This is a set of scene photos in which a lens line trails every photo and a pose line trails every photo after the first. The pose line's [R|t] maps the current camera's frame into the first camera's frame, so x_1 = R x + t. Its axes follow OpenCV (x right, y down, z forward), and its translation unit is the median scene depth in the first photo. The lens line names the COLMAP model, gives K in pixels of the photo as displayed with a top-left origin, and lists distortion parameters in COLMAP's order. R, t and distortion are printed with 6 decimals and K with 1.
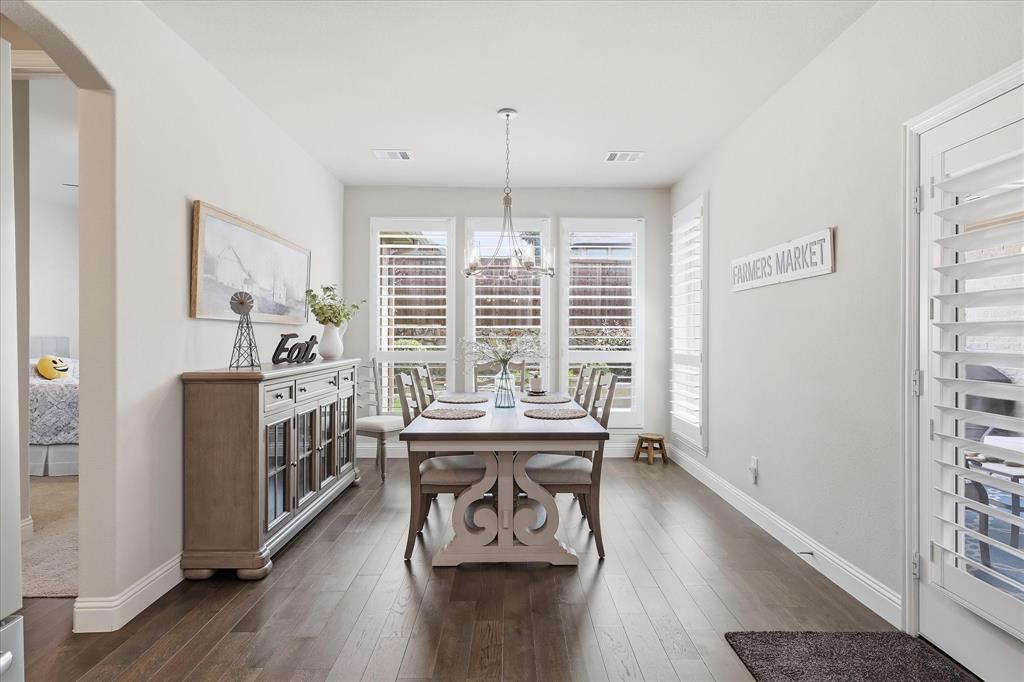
lens RADIAL K [[547.5, 0, 501.1], [0, 547.5, 334.9], [0, 0, 1]] dist [0.021015, -0.000463]
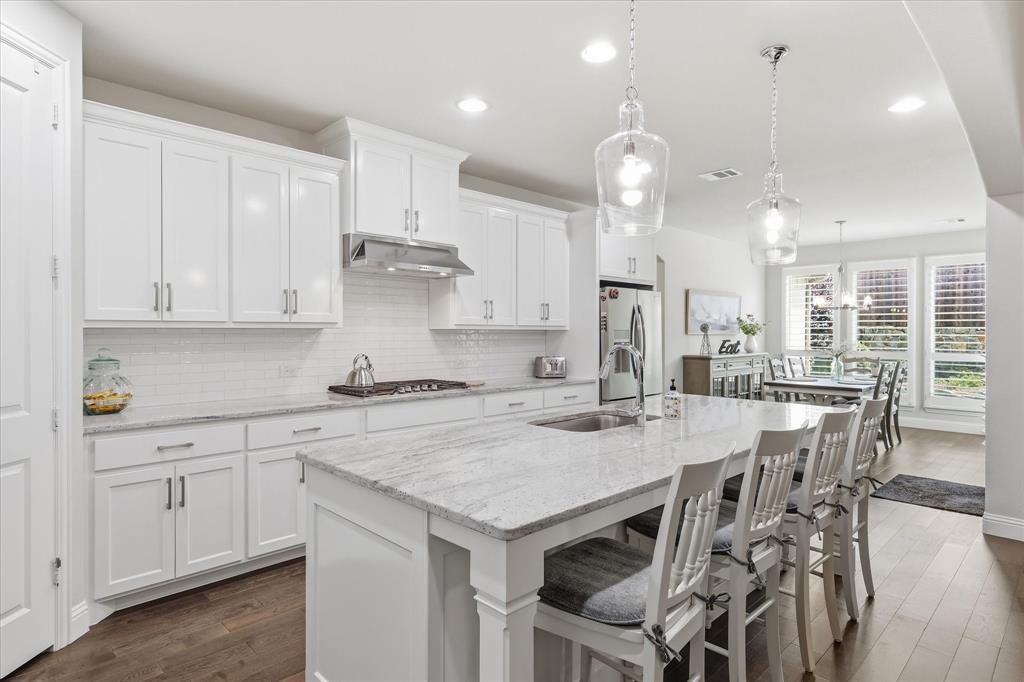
lens RADIAL K [[579.6, 0, 512.9], [0, 579.6, 331.4], [0, 0, 1]] dist [0.028100, -0.000218]
pose [[0.711515, 0.003350, -0.702663, 0.622693], [0.000088, 0.999988, 0.004856, -0.046336], [0.702671, -0.003517, 0.711506, -1.213571]]
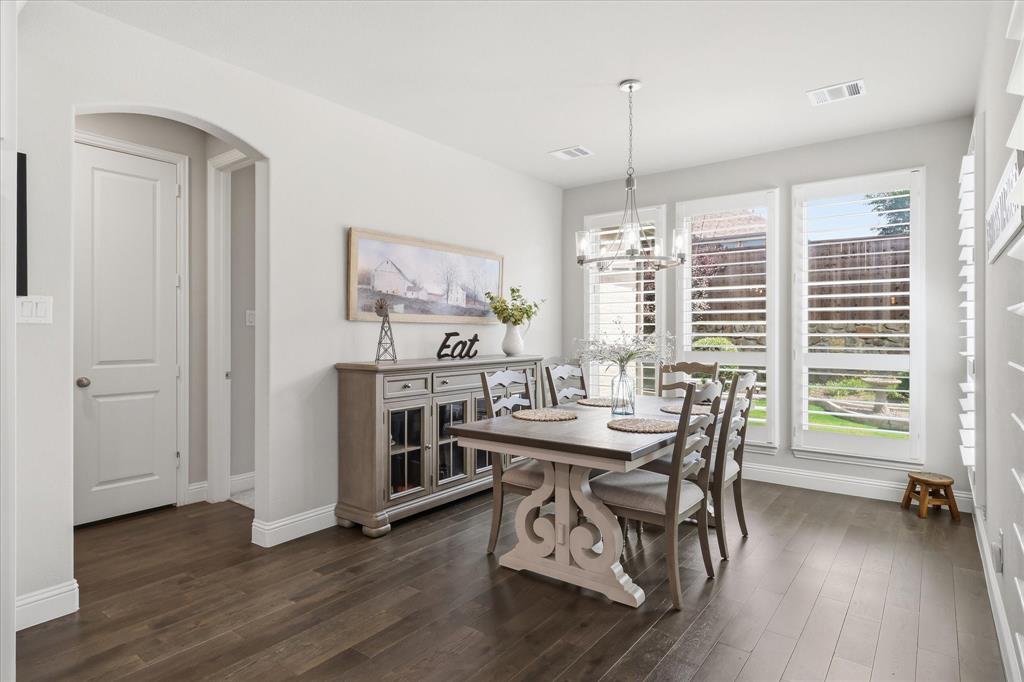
lens RADIAL K [[547.5, 0, 515.8], [0, 547.5, 332.7], [0, 0, 1]] dist [0.021015, -0.000463]
pose [[0.799671, -0.000987, -0.600437, 0.401928], [0.002942, 0.999993, 0.002275, -0.003799], [0.600431, -0.003585, 0.799669, 0.175909]]
